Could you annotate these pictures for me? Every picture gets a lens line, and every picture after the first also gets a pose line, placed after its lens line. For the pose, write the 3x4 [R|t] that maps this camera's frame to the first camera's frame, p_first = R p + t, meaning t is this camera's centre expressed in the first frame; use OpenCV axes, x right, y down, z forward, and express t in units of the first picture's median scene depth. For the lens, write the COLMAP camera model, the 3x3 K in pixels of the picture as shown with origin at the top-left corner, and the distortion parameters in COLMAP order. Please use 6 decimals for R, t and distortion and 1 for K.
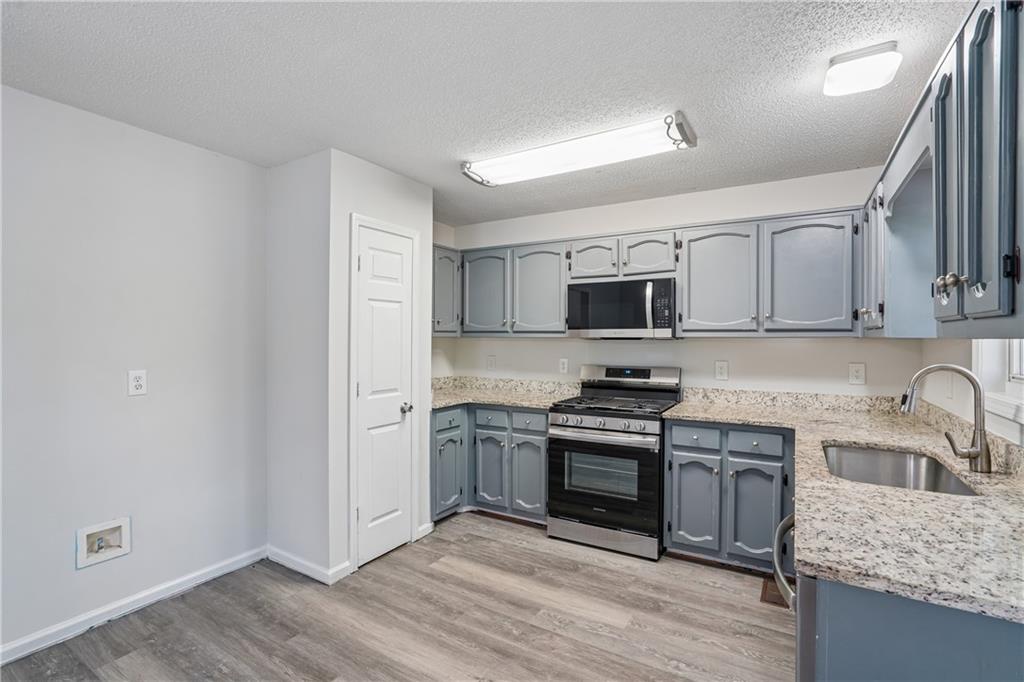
lens RADIAL K [[476.7, 0, 508.4], [0, 476.7, 335.6], [0, 0, 1]] dist [-0.055427, 0.027904]
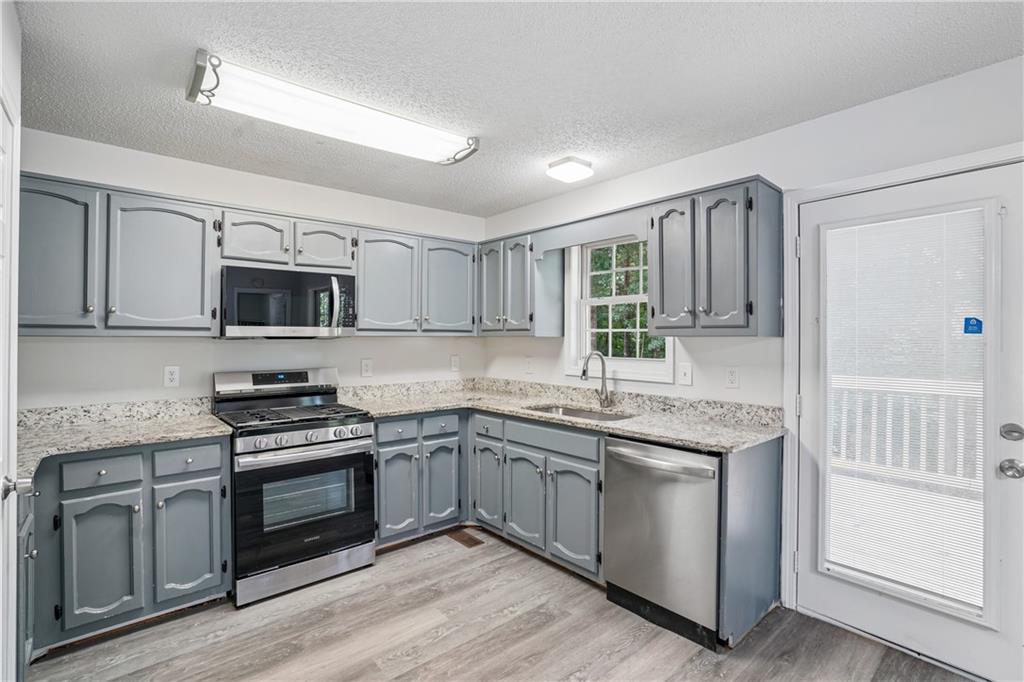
lens RADIAL K [[476.7, 0, 508.4], [0, 476.7, 335.6], [0, 0, 1]] dist [-0.055427, 0.027904]
pose [[0.316036, 0.003869, 0.948739, -0.497766], [-0.002032, 0.999992, -0.003402, 0.005081], [-0.948745, -0.000853, 0.316042, 0.399088]]
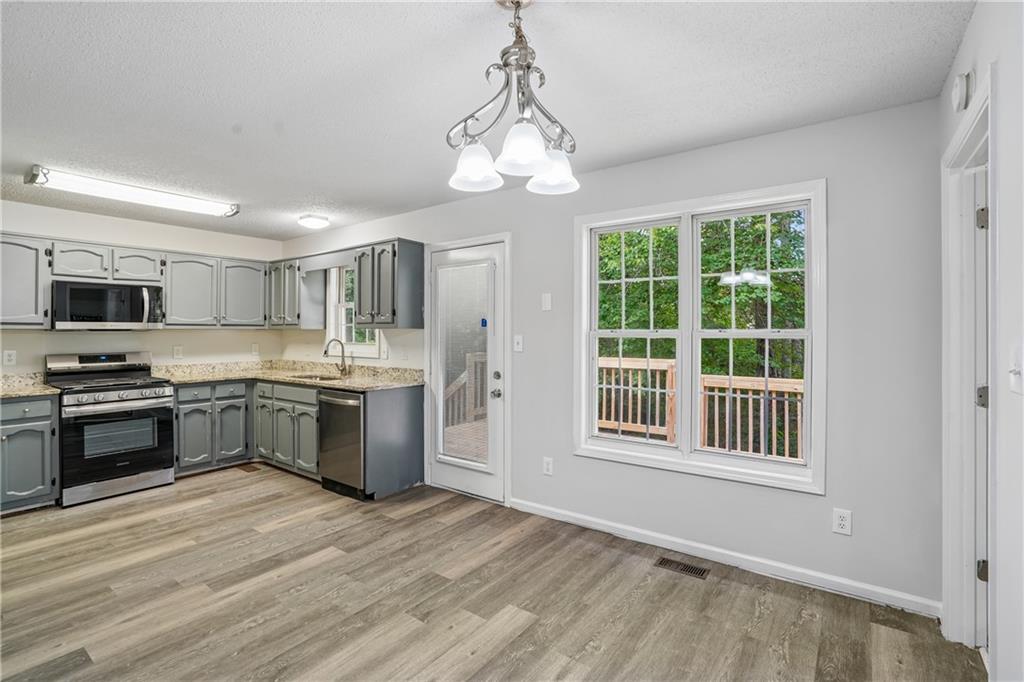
lens RADIAL K [[471.6, 0, 495.3], [0, 471.6, 330.0], [0, 0, 1]] dist [-0.040686, 0.018467]
pose [[0.110044, 0.002700, 0.993923, -0.939132], [0.000210, 0.999996, -0.002740, 0.010868], [-0.993927, 0.000511, 0.110043, -0.136622]]
